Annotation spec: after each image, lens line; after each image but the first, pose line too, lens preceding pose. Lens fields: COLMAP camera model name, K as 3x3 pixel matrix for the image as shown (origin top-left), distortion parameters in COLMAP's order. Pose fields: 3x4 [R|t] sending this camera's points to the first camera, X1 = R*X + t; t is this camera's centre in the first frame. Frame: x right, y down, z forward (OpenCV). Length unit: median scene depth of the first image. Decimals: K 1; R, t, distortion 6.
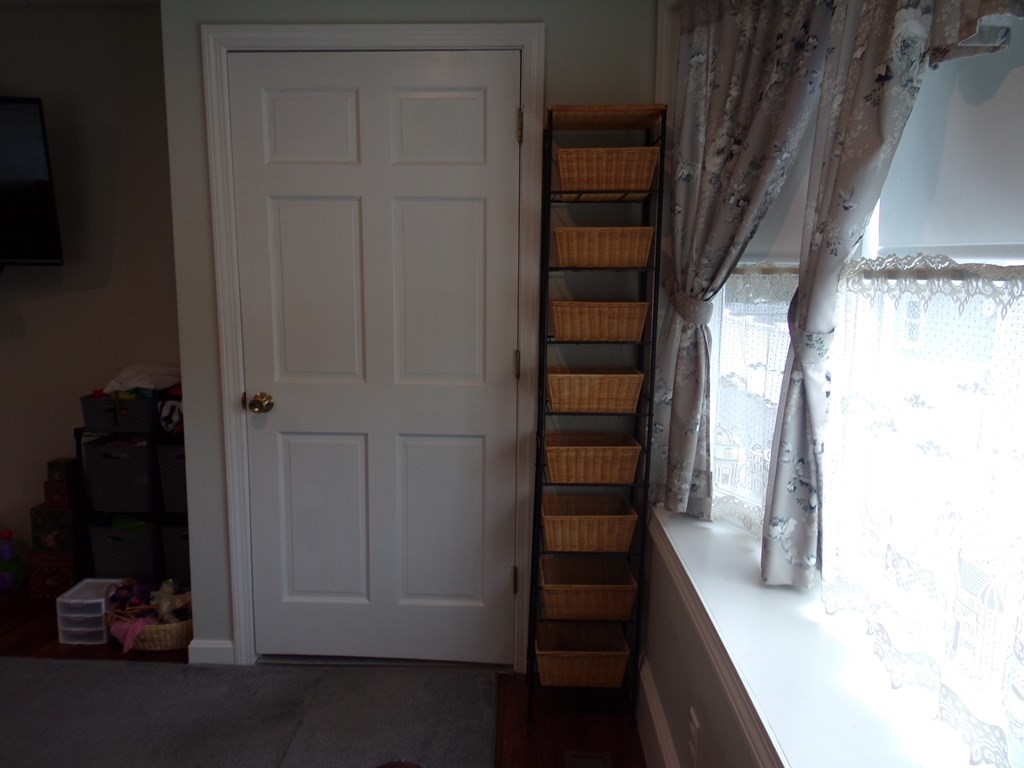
lens RADIAL K [[716.1, 0, 503.8], [0, 716.1, 378.5], [0, 0, 1]] dist [0.090205, -0.104750]
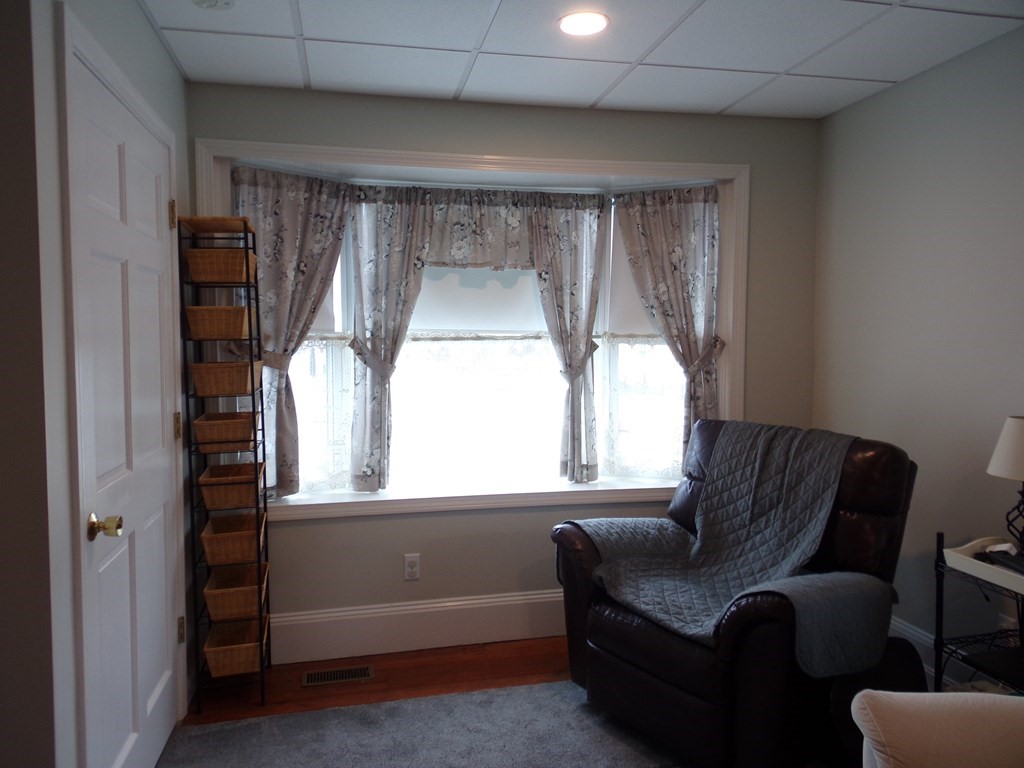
lens RADIAL K [[716.1, 0, 491.8], [0, 716.1, 379.5], [0, 0, 1]] dist [0.090205, -0.104750]
pose [[-0.254725, -0.062146, 0.965015, -1.450953], [0.144092, 0.984353, 0.101426, -0.162893], [-0.956218, 0.164886, -0.241784, 1.019691]]
